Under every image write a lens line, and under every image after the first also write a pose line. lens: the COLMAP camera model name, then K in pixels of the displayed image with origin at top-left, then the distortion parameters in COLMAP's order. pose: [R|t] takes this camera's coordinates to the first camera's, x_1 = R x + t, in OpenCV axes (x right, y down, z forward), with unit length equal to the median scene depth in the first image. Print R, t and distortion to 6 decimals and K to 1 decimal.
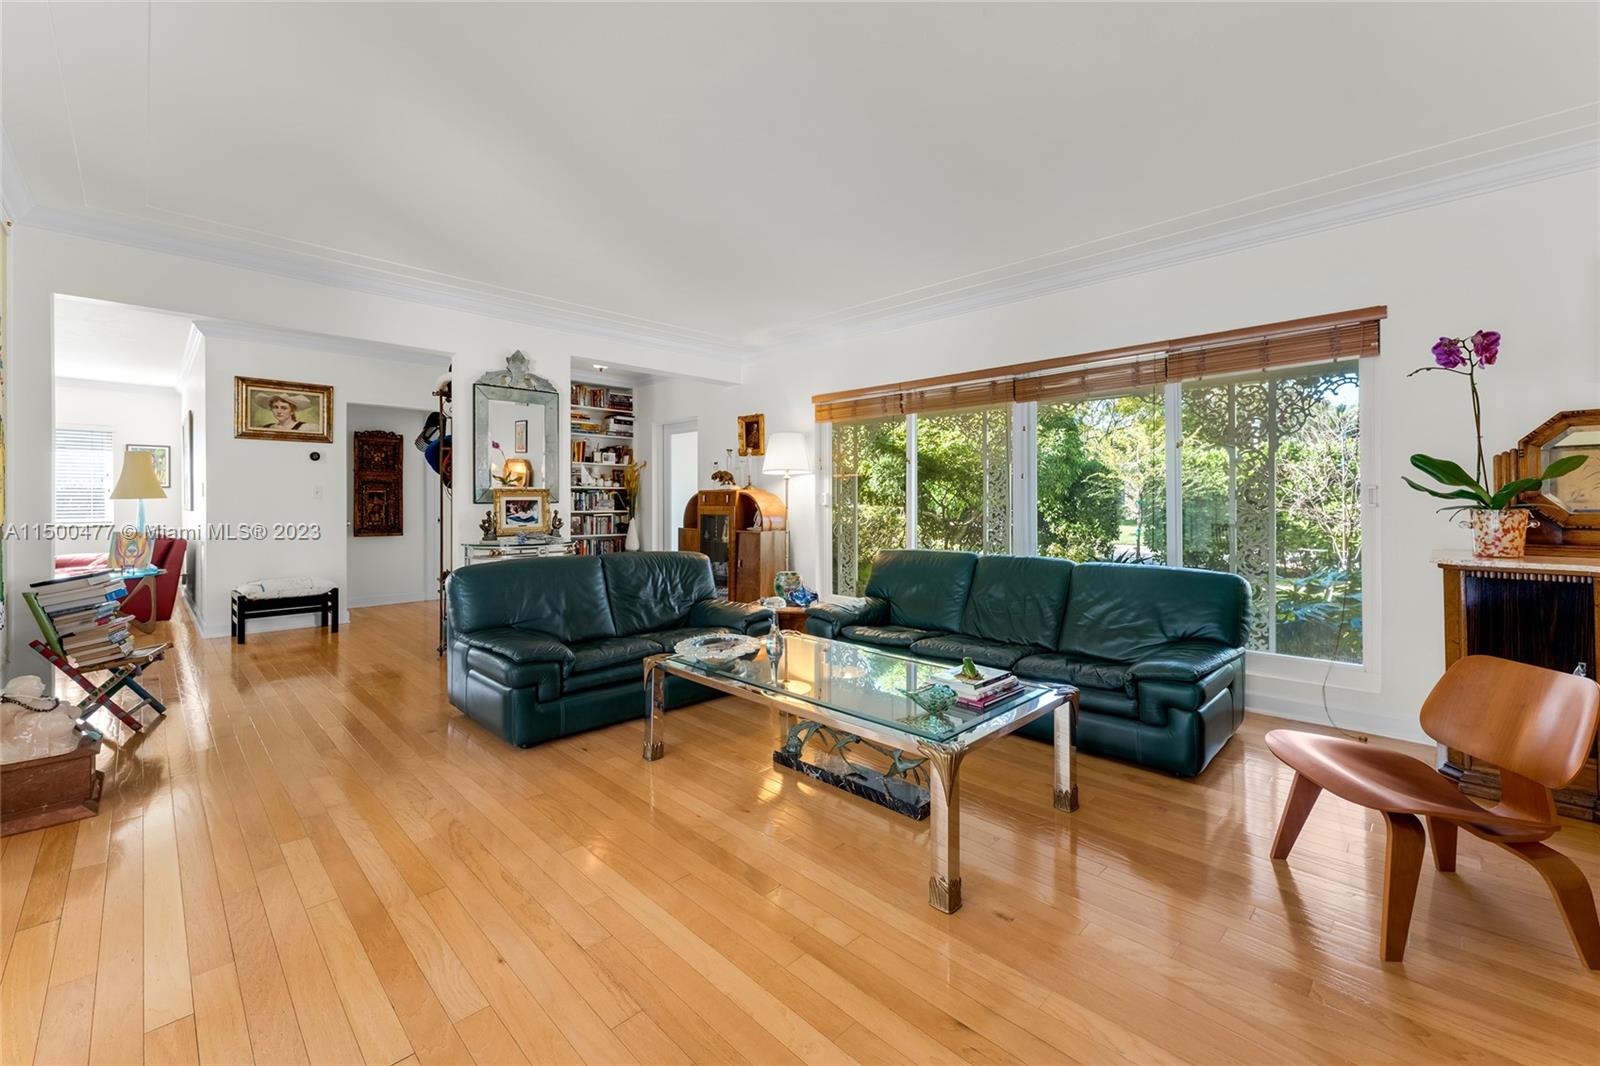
lens RADIAL K [[640.7, 0, 806.2], [0, 640.7, 499.8], [0, 0, 1]] dist [0.000776, 0.000412]
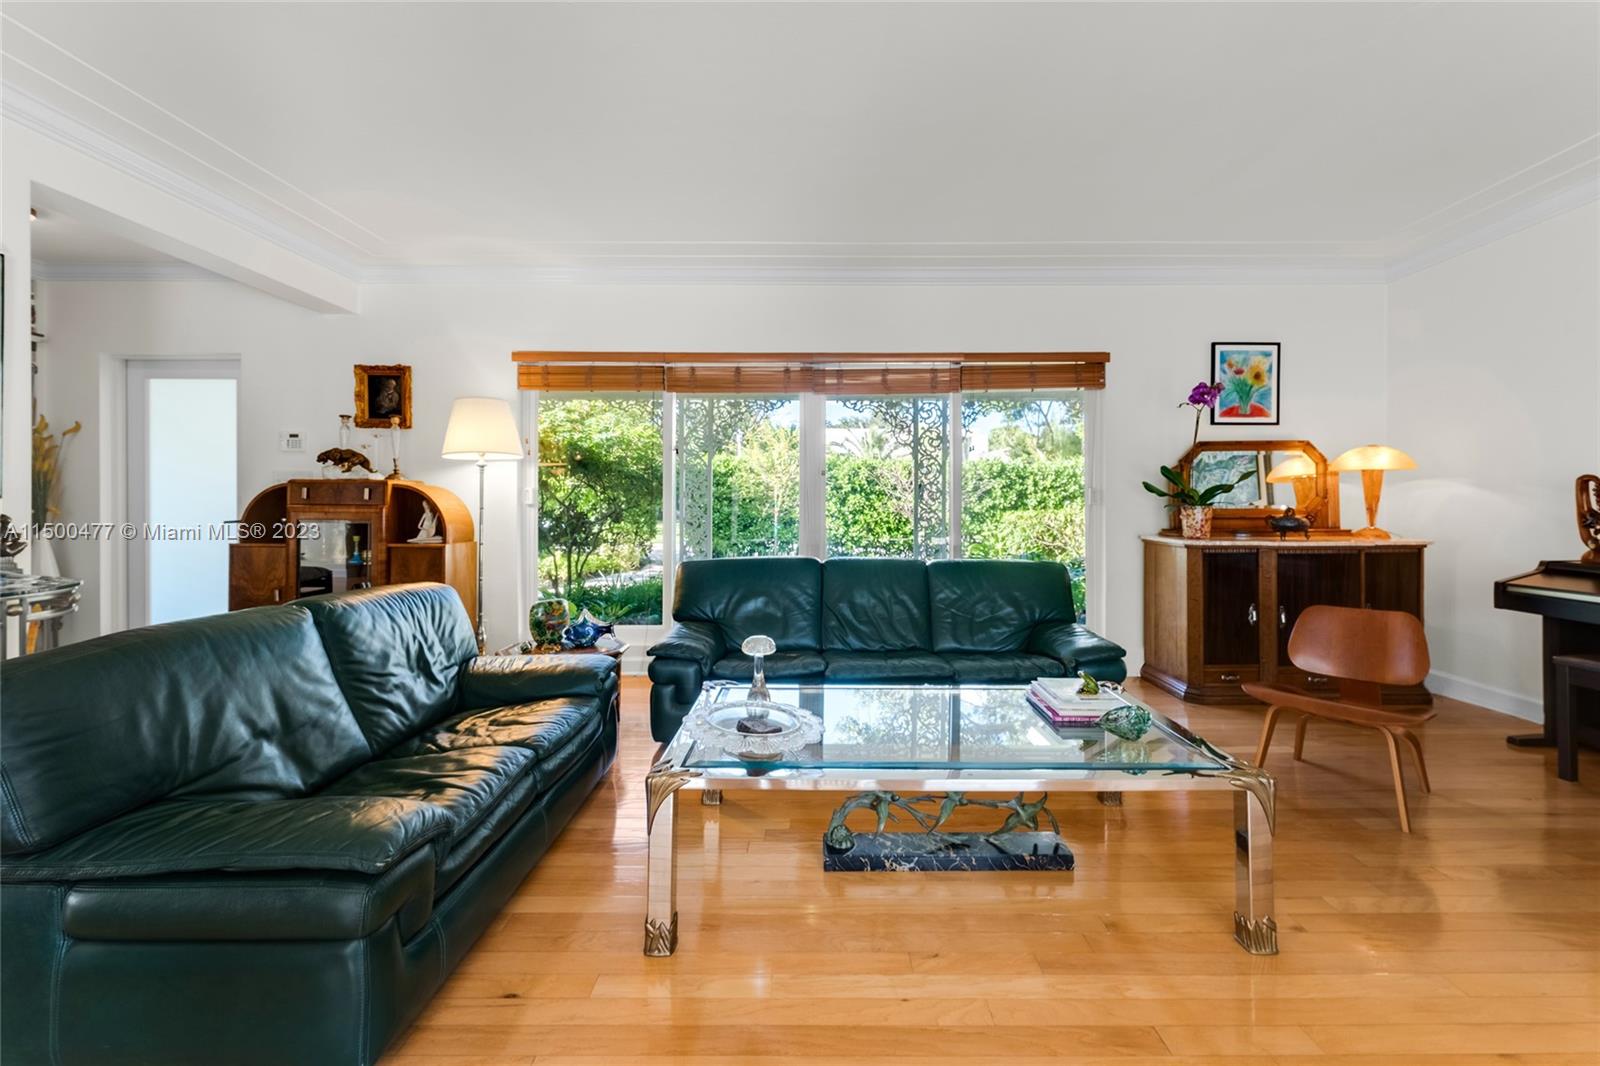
lens RADIAL K [[664.7, 0, 810.1], [0, 664.7, 505.4], [0, 0, 1]] dist [0.008592, 0.000458]
pose [[0.720679, -0.002448, 0.693265, -0.284911], [-0.004031, 0.999962, 0.007722, 0.002840], [-0.693257, -0.008360, 0.720642, 0.248494]]
